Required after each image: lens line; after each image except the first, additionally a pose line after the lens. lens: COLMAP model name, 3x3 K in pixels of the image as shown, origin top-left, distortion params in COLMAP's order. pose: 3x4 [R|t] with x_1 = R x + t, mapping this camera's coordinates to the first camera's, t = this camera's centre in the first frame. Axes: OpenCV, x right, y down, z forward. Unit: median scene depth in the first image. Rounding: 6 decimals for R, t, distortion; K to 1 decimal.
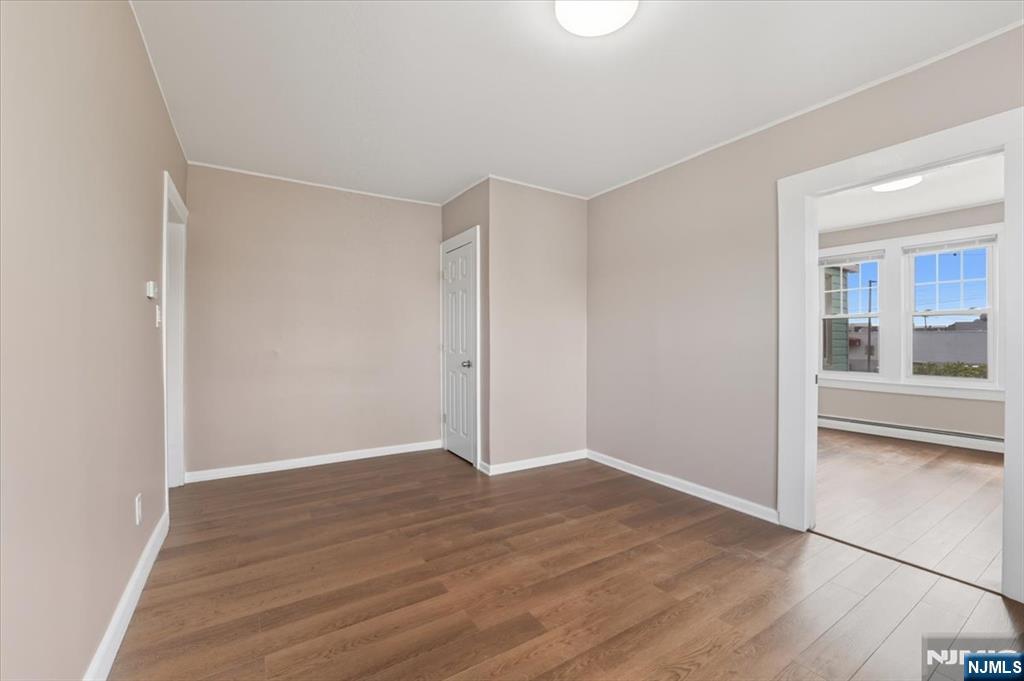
lens RADIAL K [[418.1, 0, 512.0], [0, 418.1, 340.5], [0, 0, 1]] dist [-0.019736, -0.000051]
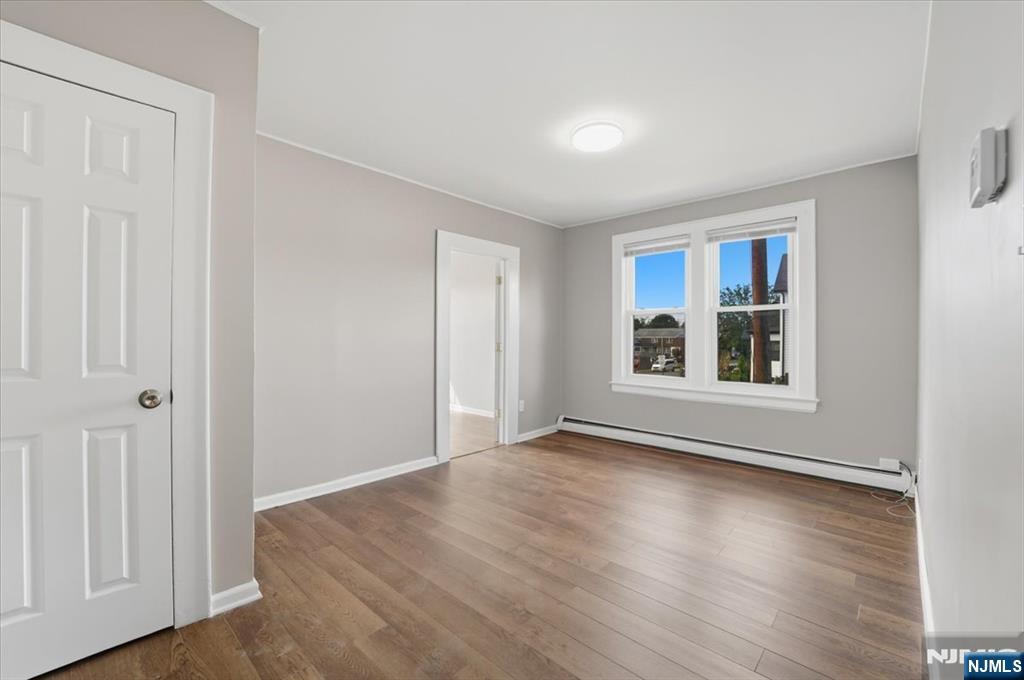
lens RADIAL K [[428.8, 0, 492.2], [0, 428.8, 337.6], [0, 0, 1]] dist [0.000195, -0.000017]
pose [[-0.210996, -0.003374, 0.977481, -0.933533], [-0.003482, 0.999990, 0.002700, -0.014448], [-0.977481, -0.002834, -0.211006, 1.188335]]
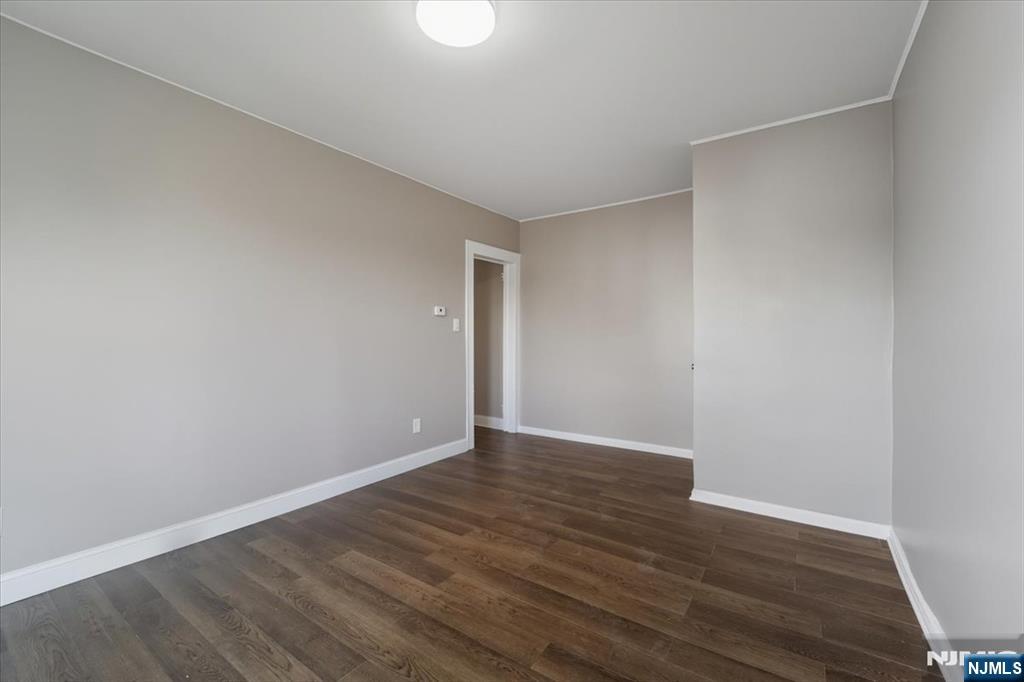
lens RADIAL K [[418.1, 0, 512.0], [0, 418.1, 341.0], [0, 0, 1]] dist [-0.019736, -0.000051]
pose [[0.399098, 0.007009, -0.916882, 0.815376], [-0.003079, 0.999975, 0.006304, -0.001414], [0.916903, 0.000307, 0.399109, 0.477836]]
